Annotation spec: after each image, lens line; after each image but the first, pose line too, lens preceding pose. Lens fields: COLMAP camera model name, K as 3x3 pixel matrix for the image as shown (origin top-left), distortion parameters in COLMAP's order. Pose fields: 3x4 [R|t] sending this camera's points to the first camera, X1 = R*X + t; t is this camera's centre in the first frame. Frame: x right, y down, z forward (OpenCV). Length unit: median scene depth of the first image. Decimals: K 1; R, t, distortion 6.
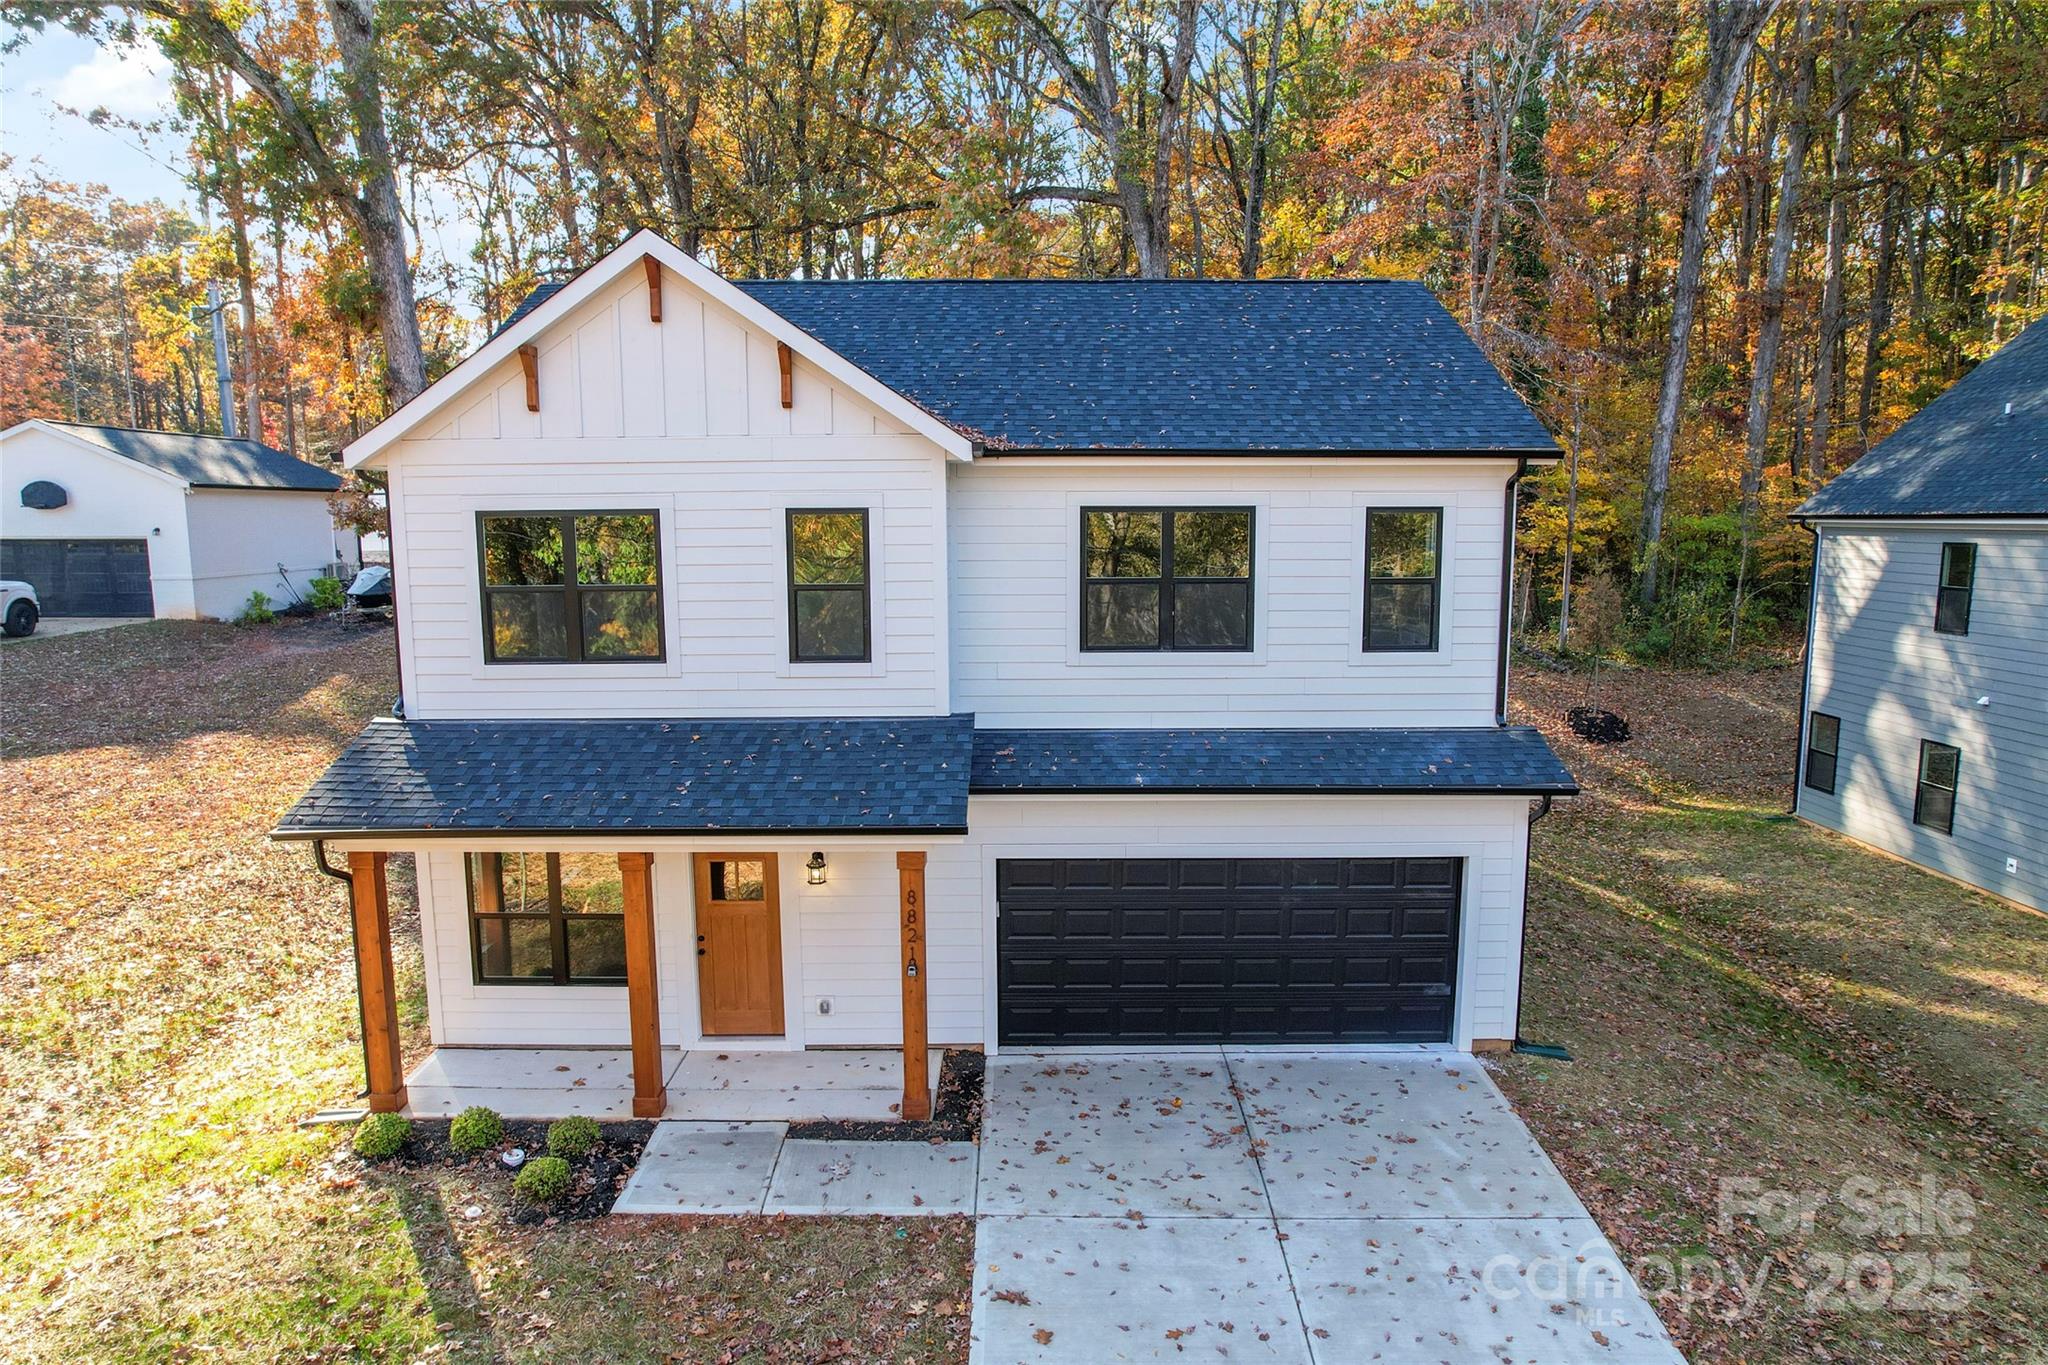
lens RADIAL K [[1290.4, 0, 1018.2], [0, 1290.4, 709.9], [0, 0, 1]] dist [-0.070597, 0.066780]
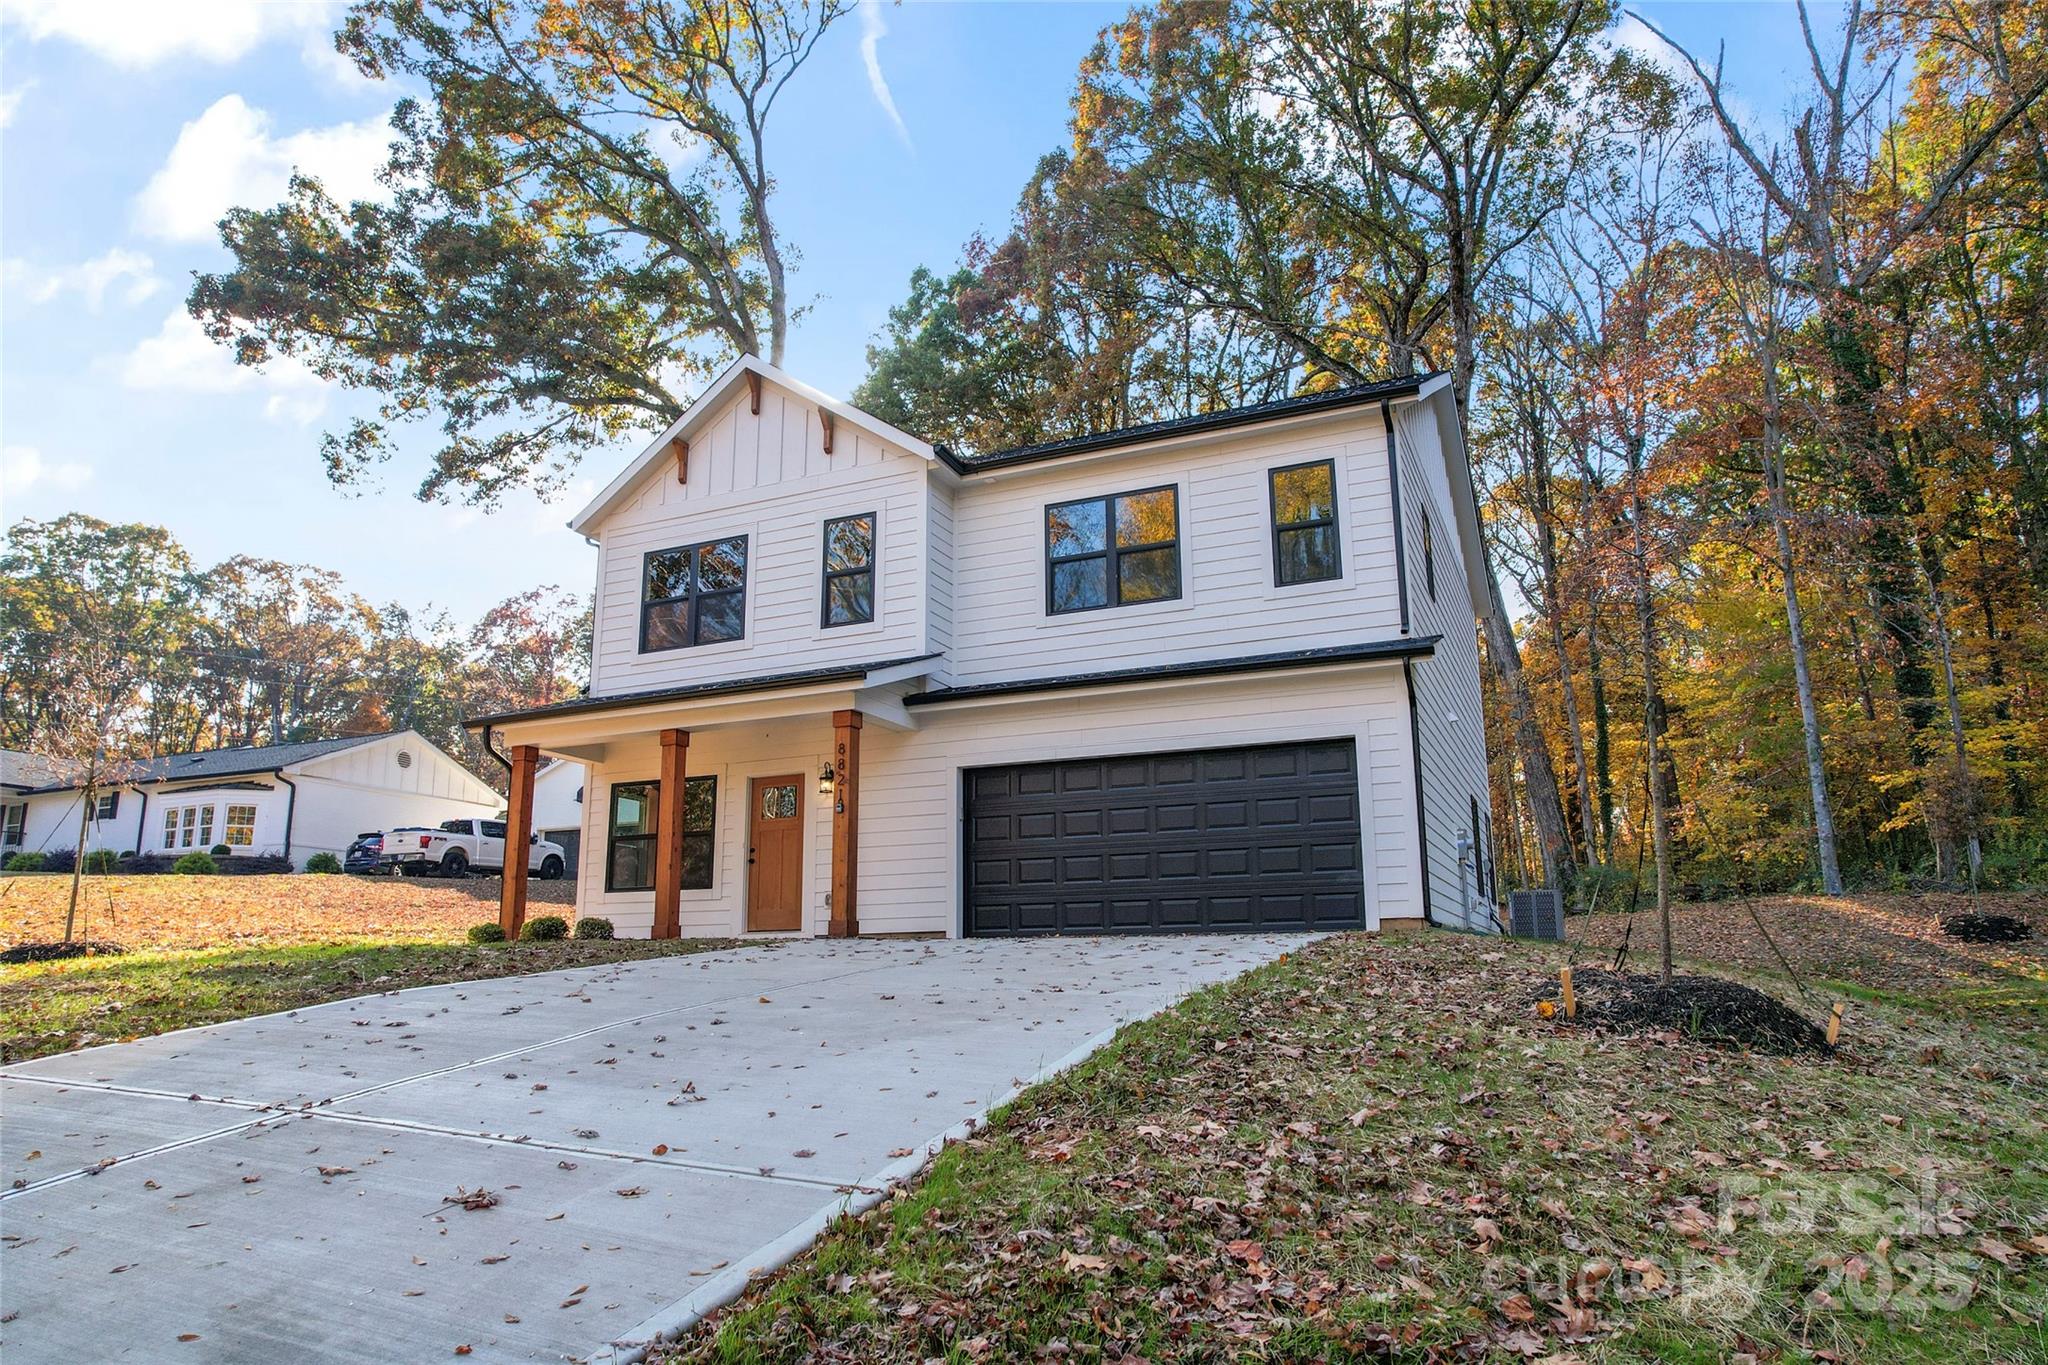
lens RADIAL K [[1290.4, 0, 1018.2], [0, 1290.4, 709.9], [0, 0, 1]] dist [-0.070597, 0.066780]
pose [[0.912943, -0.086481, -0.398818, 0.512807], [-0.060390, 0.937897, -0.341617, 0.466270], [0.403593, 0.335962, 0.851024, -0.025400]]
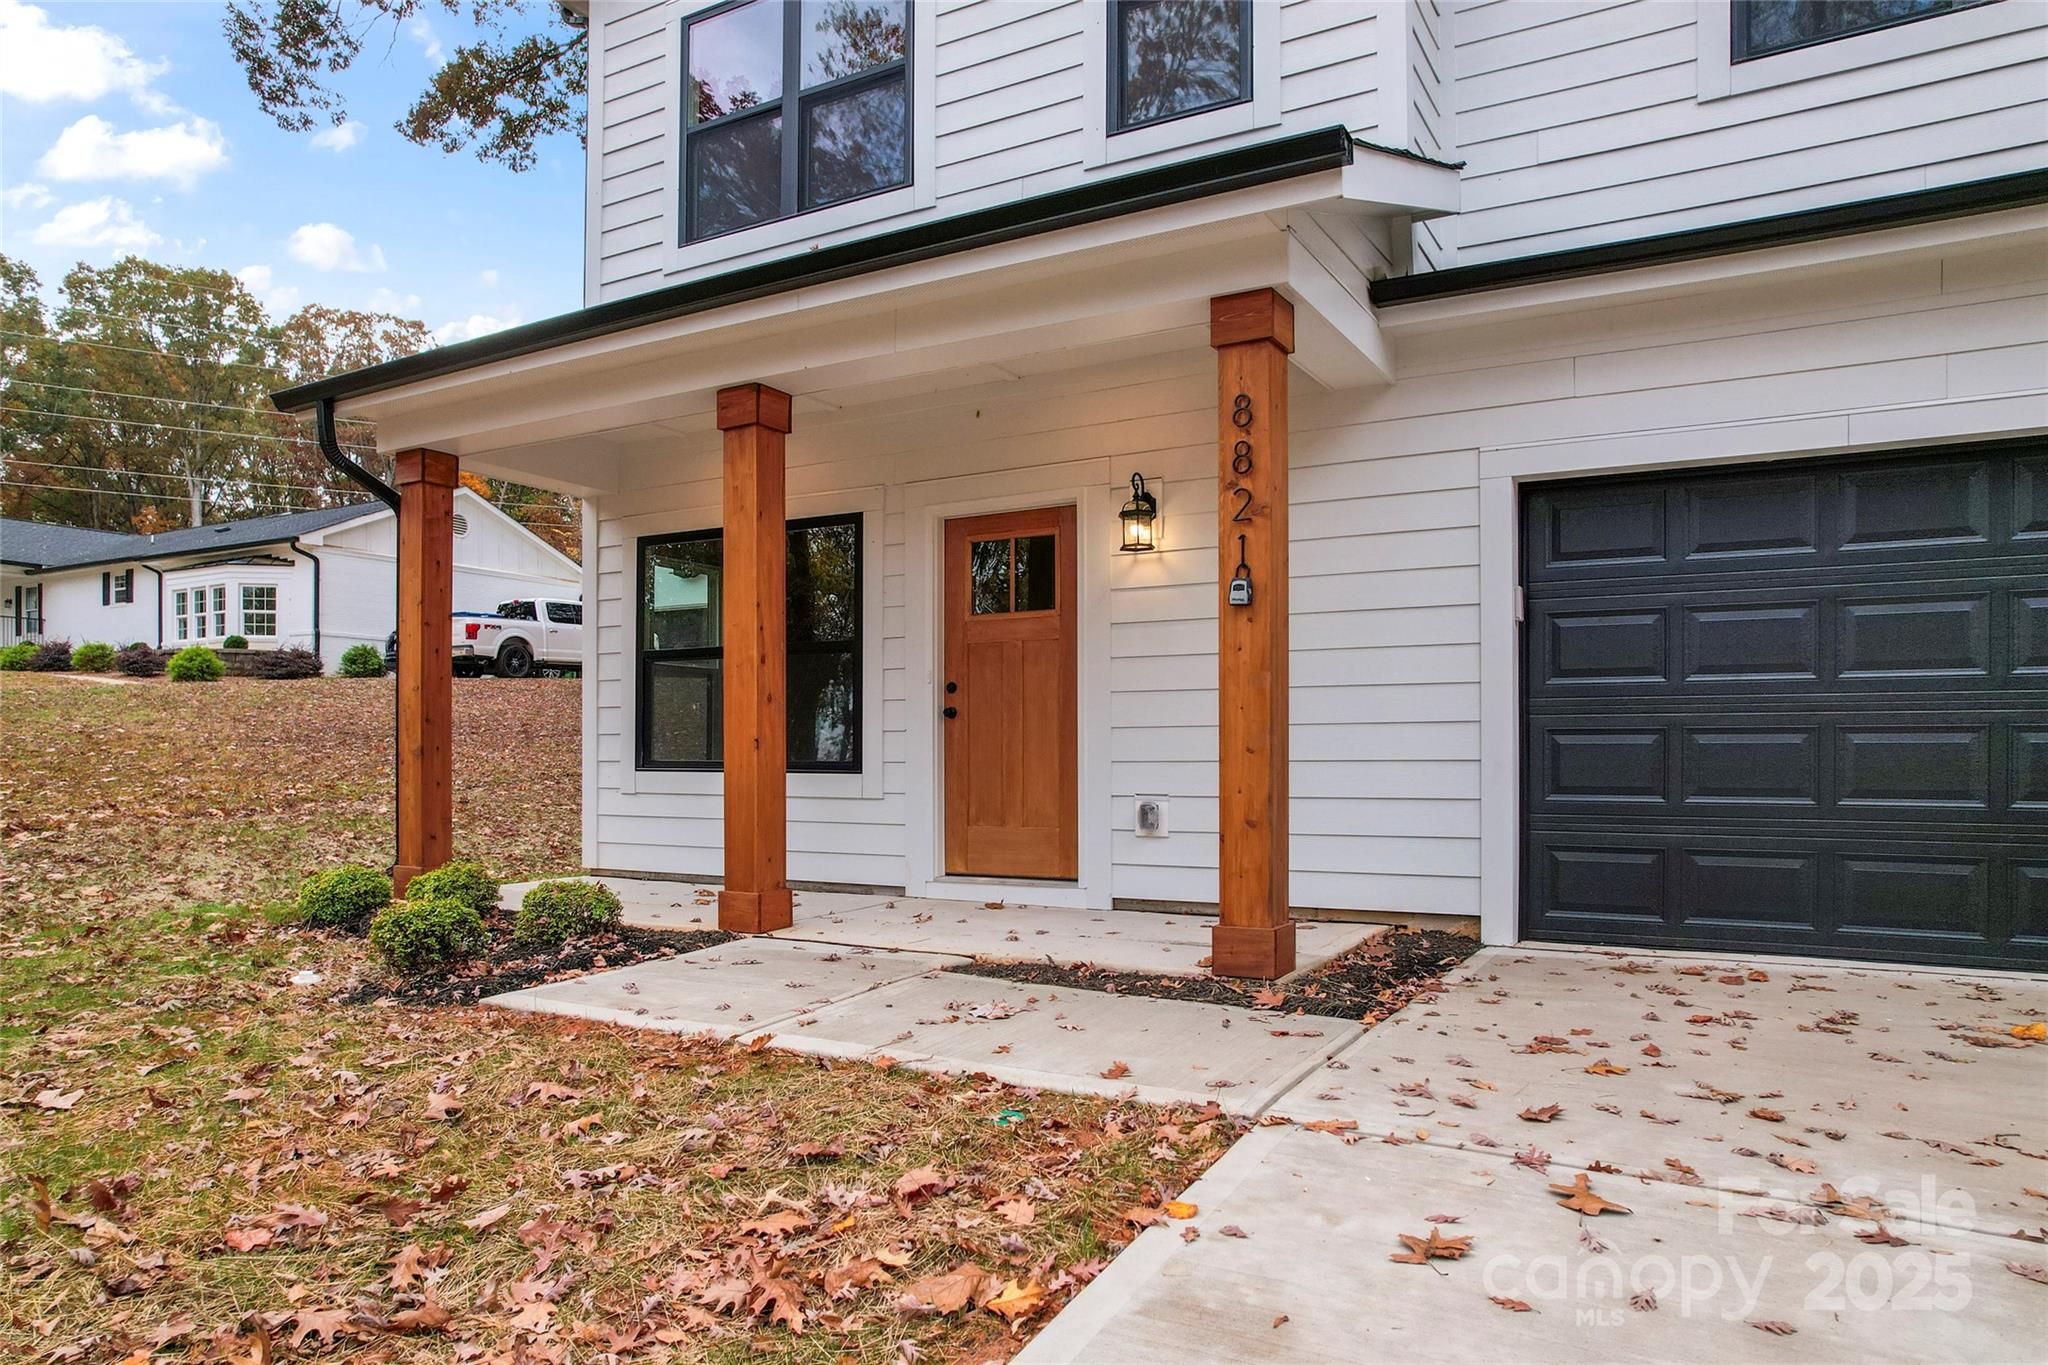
lens RADIAL K [[1344.1, 0, 1034.8], [0, 1344.1, 743.9], [0, 0, 1]] dist [-0.137398, 0.161482]
pose [[0.873137, 0.000393, -0.487474, 0.059885], [-0.080223, 0.986481, -0.142895, 0.278989], [0.480828, 0.163873, 0.861365, 0.534193]]
